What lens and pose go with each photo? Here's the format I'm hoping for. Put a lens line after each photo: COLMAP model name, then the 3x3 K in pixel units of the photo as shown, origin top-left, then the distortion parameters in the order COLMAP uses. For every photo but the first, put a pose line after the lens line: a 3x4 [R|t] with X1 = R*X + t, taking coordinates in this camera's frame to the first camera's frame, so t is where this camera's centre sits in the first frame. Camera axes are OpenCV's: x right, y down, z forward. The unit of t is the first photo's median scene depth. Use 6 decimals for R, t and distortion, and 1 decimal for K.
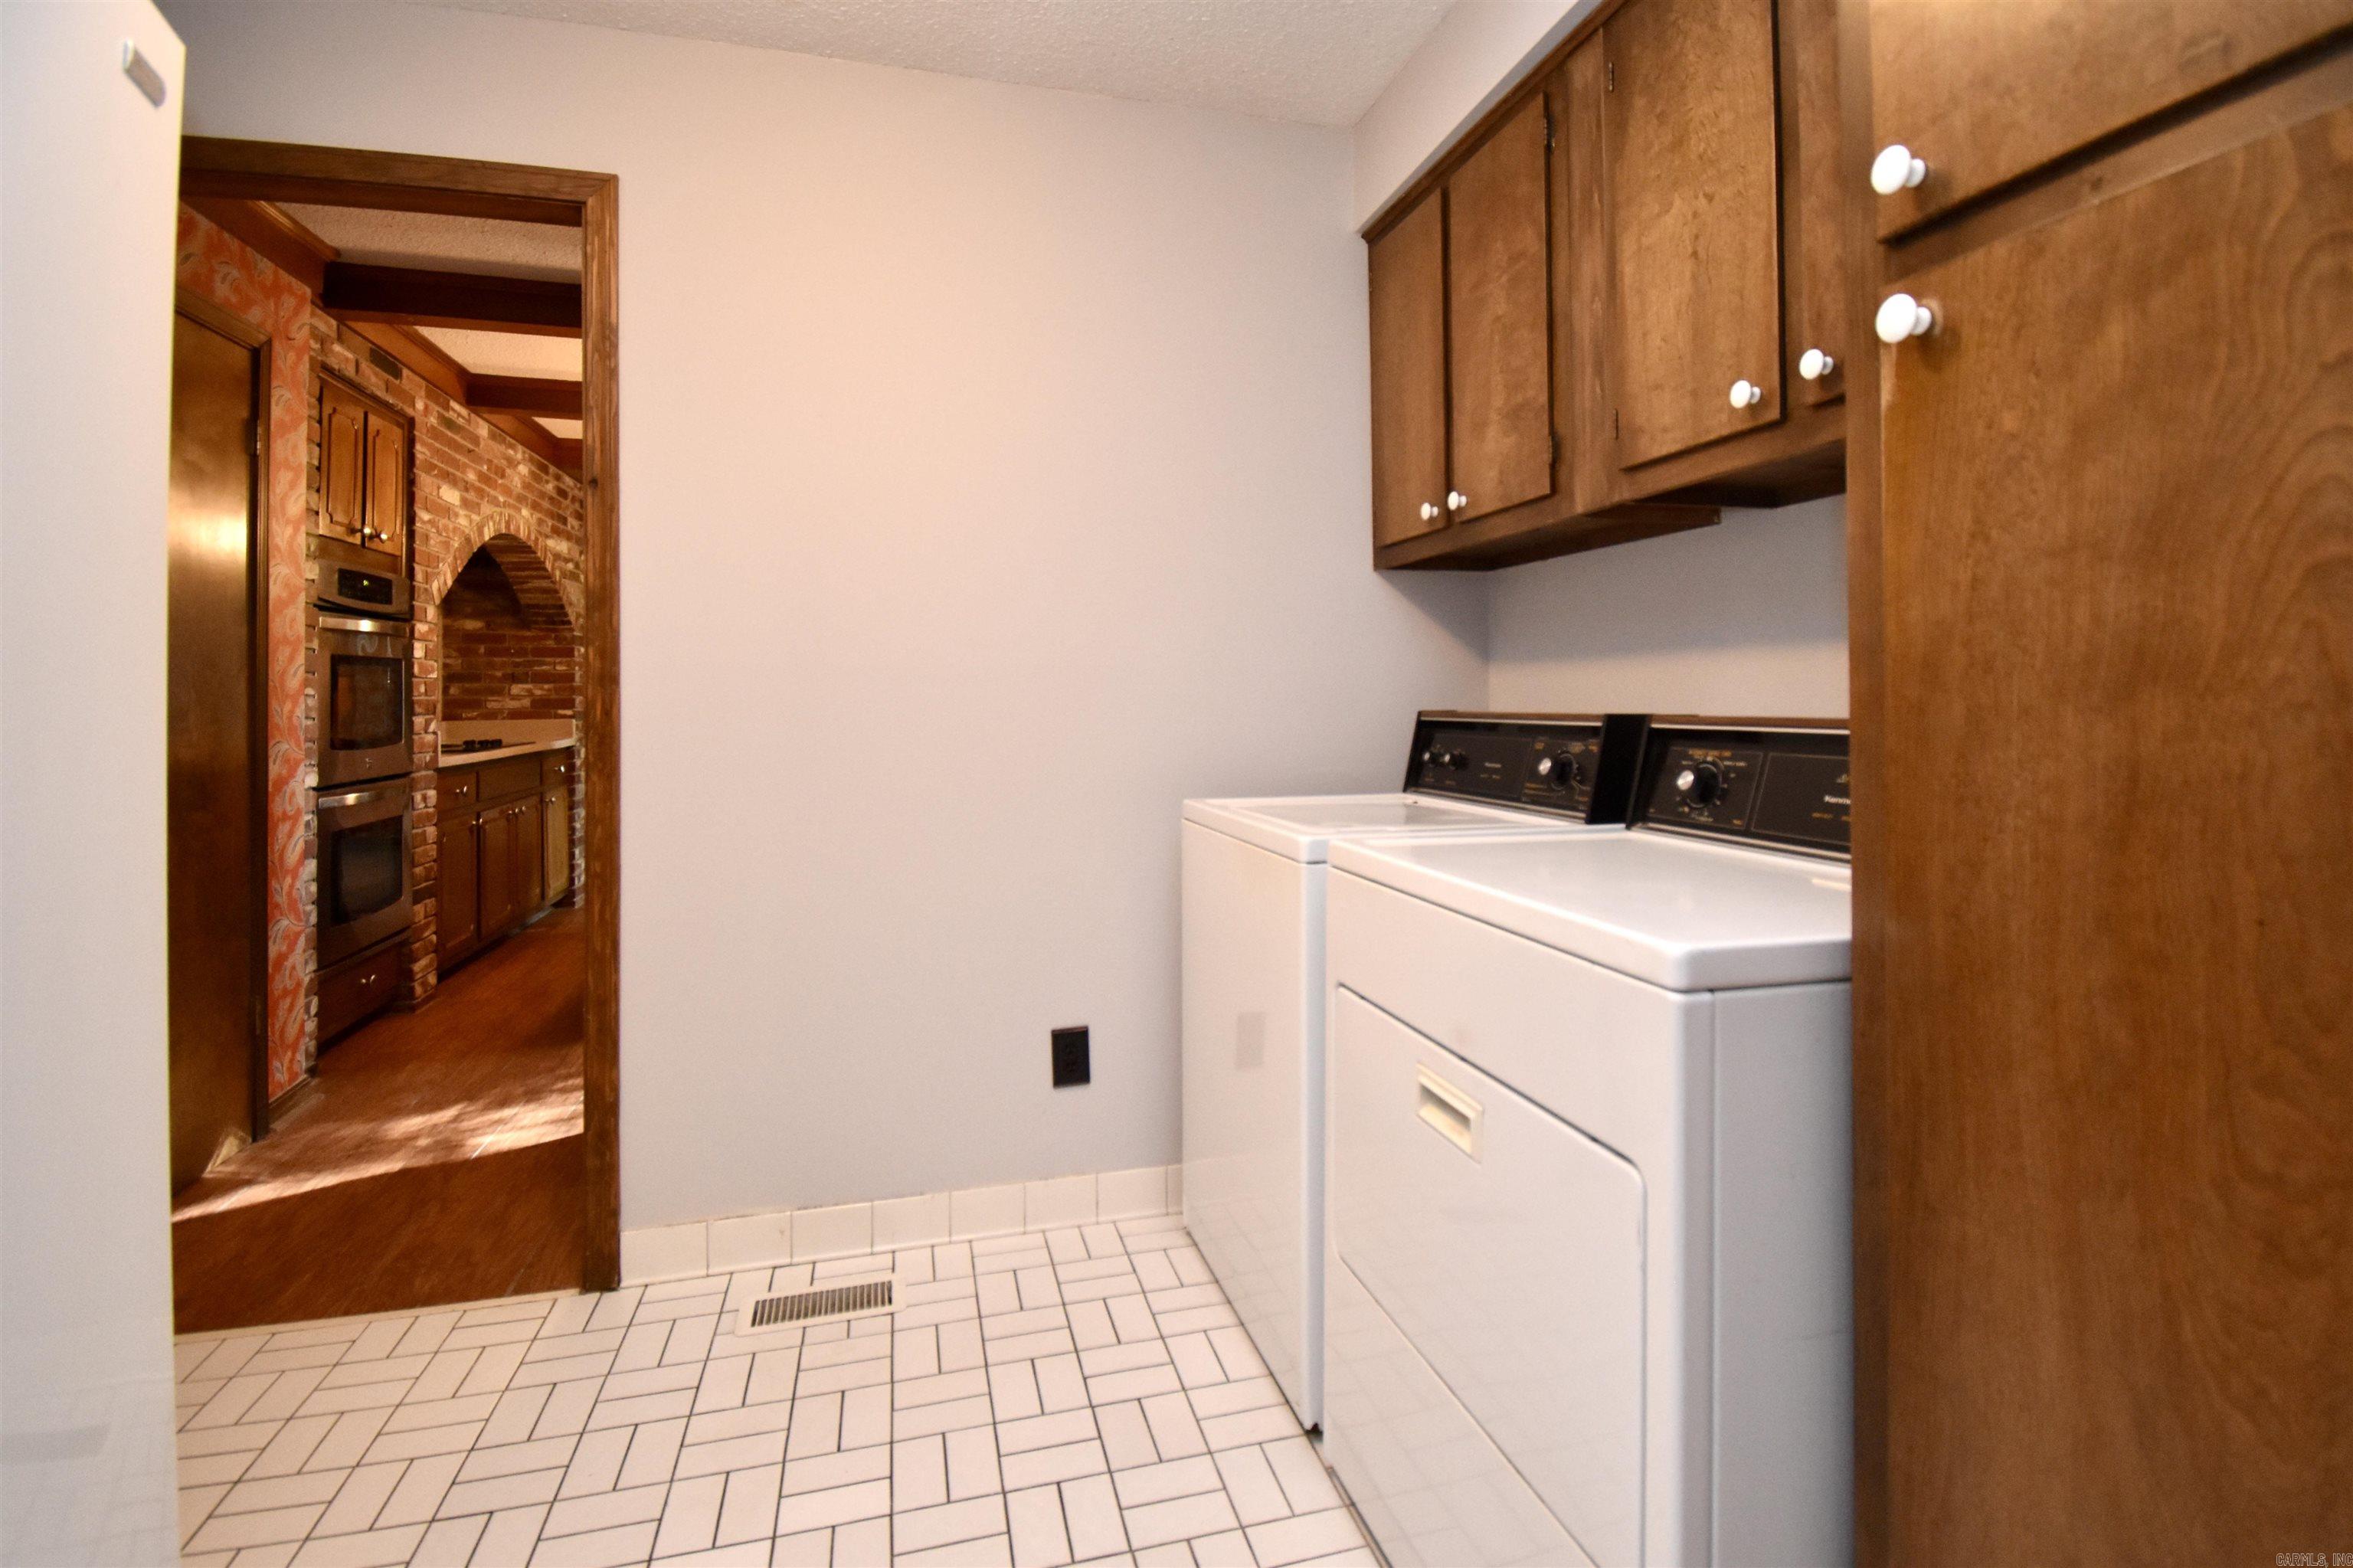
lens RADIAL K [[1084.8, 0, 1180.8], [0, 1084.8, 698.0], [0, 0, 1]] dist [0.015128, -0.000184]
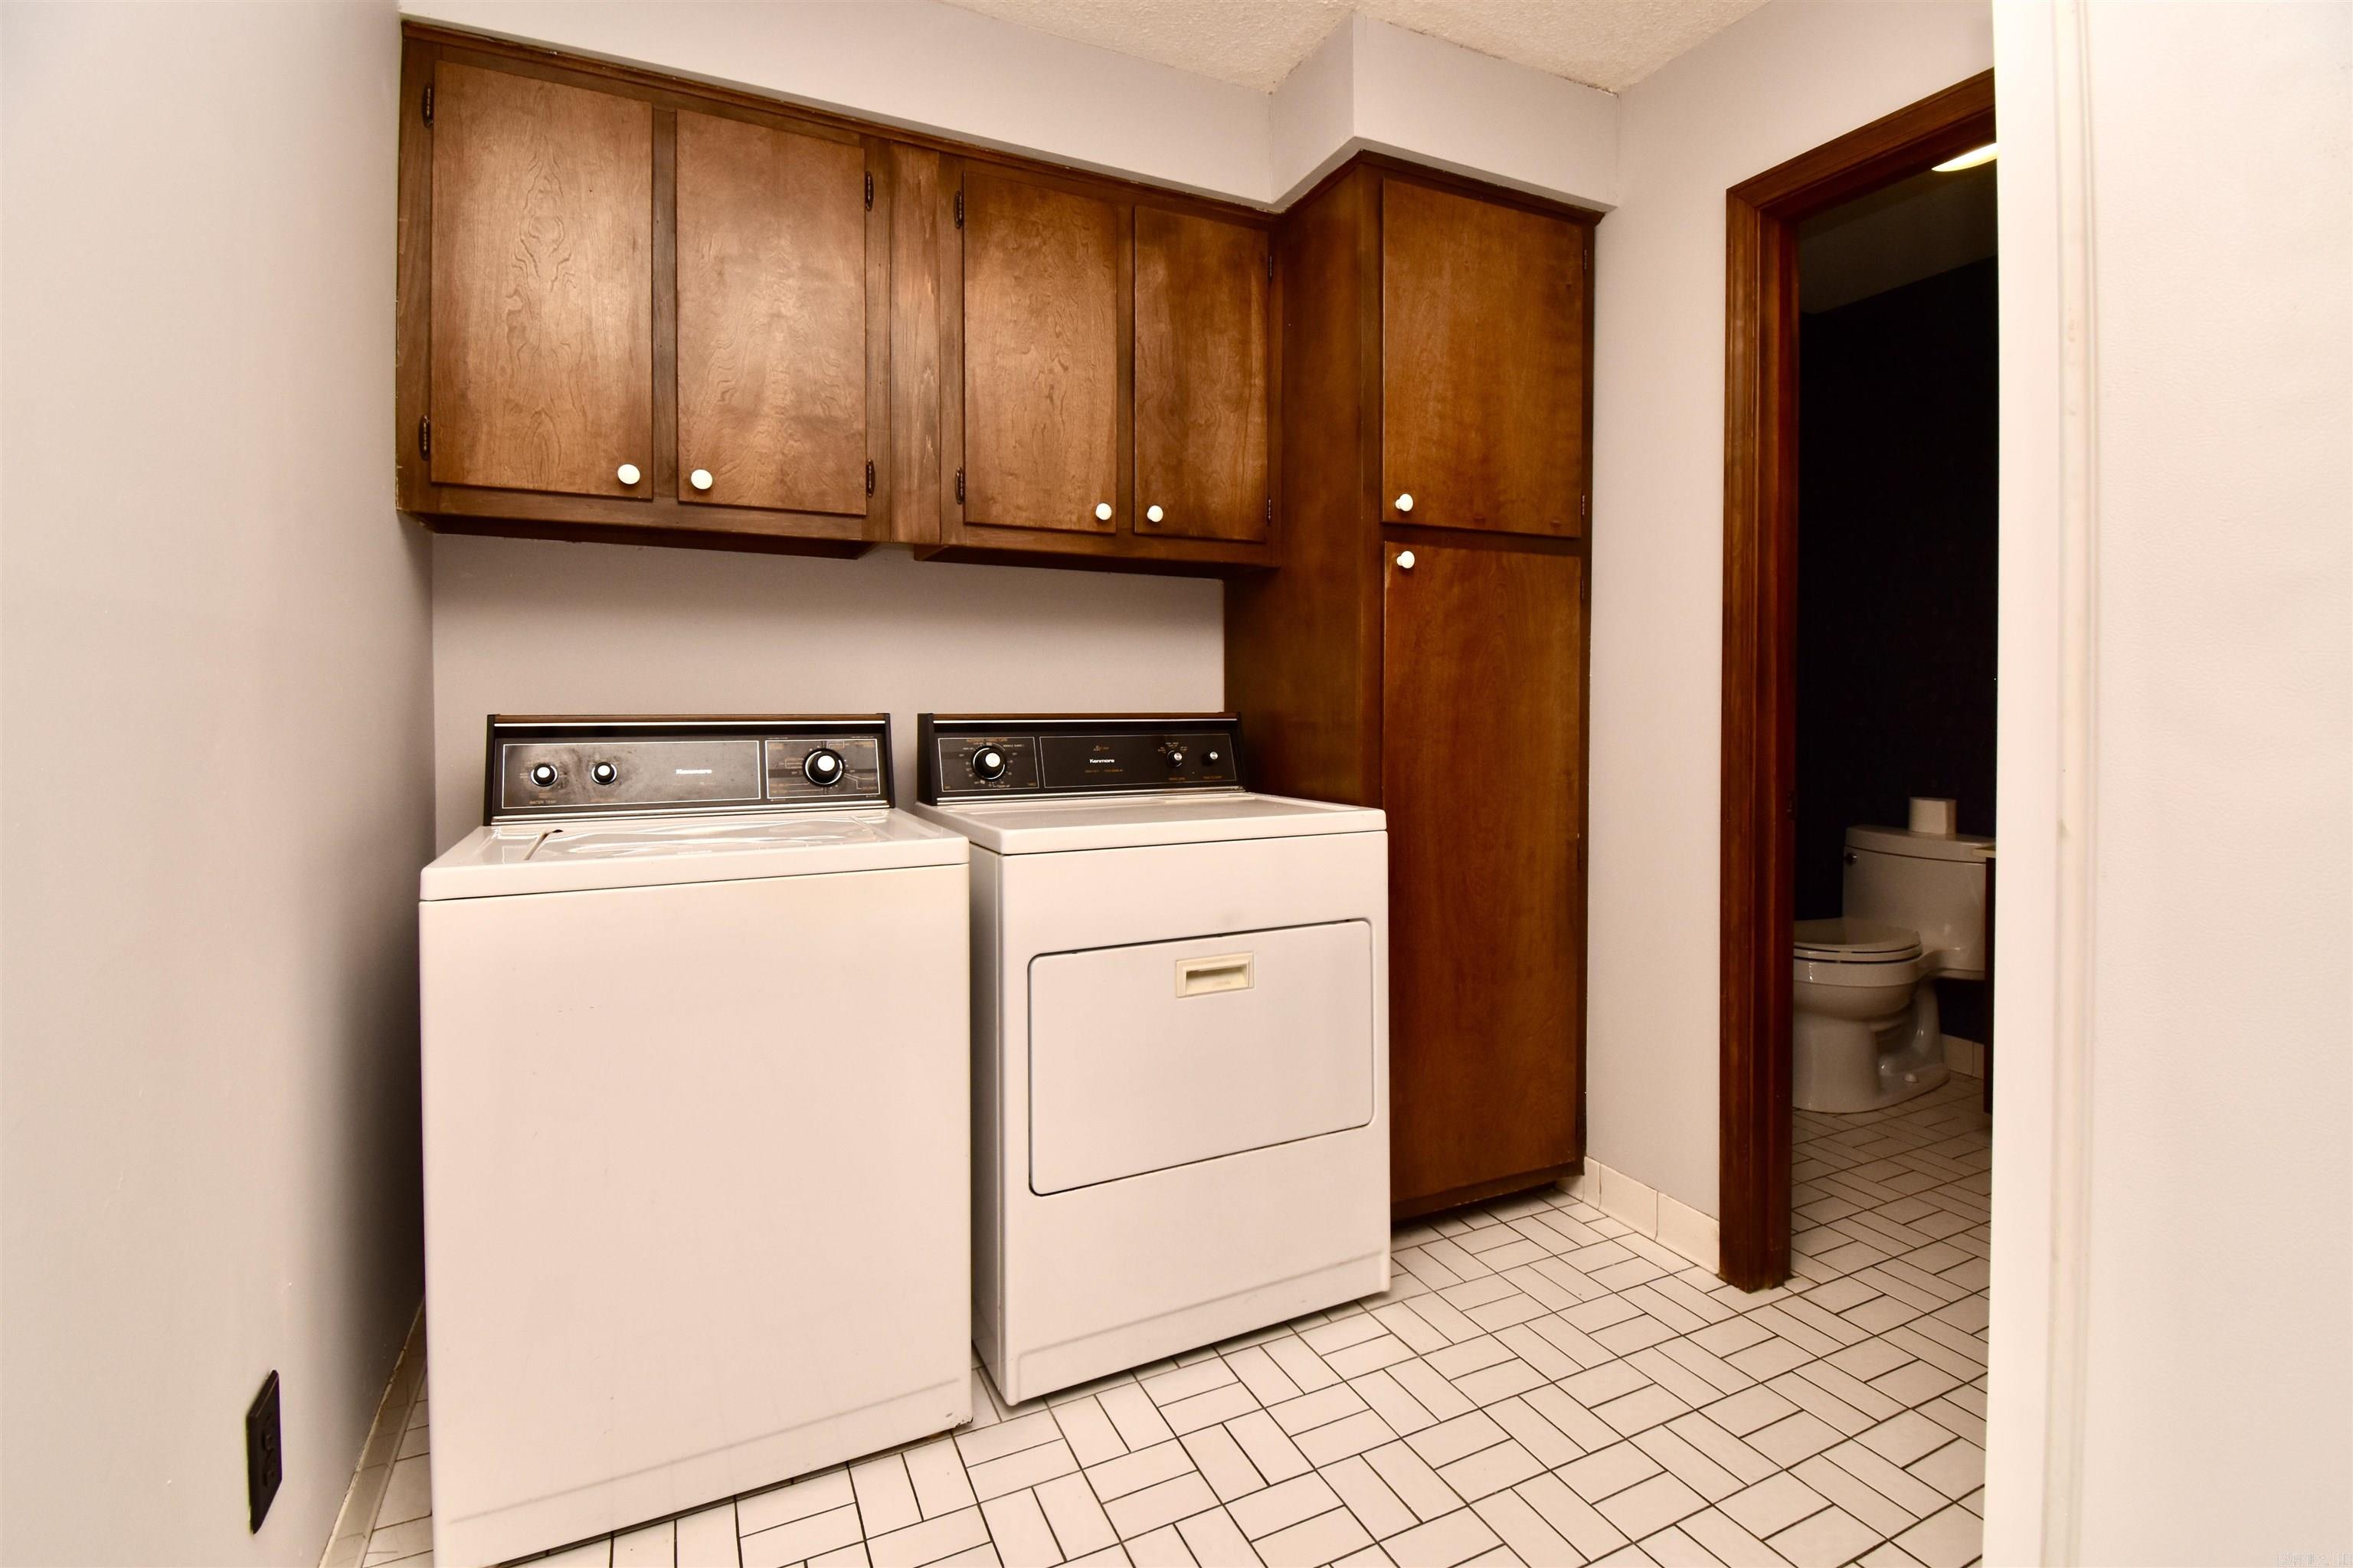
lens RADIAL K [[1104.6, 0, 1183.0], [0, 1104.6, 723.2], [0, 0, 1]] dist [0.028630, -0.000056]
pose [[-0.177838, -0.012302, 0.983983, -1.060849], [-0.001568, 0.999924, 0.012218, 0.012826], [-0.984059, 0.000630, -0.177844, 1.118837]]
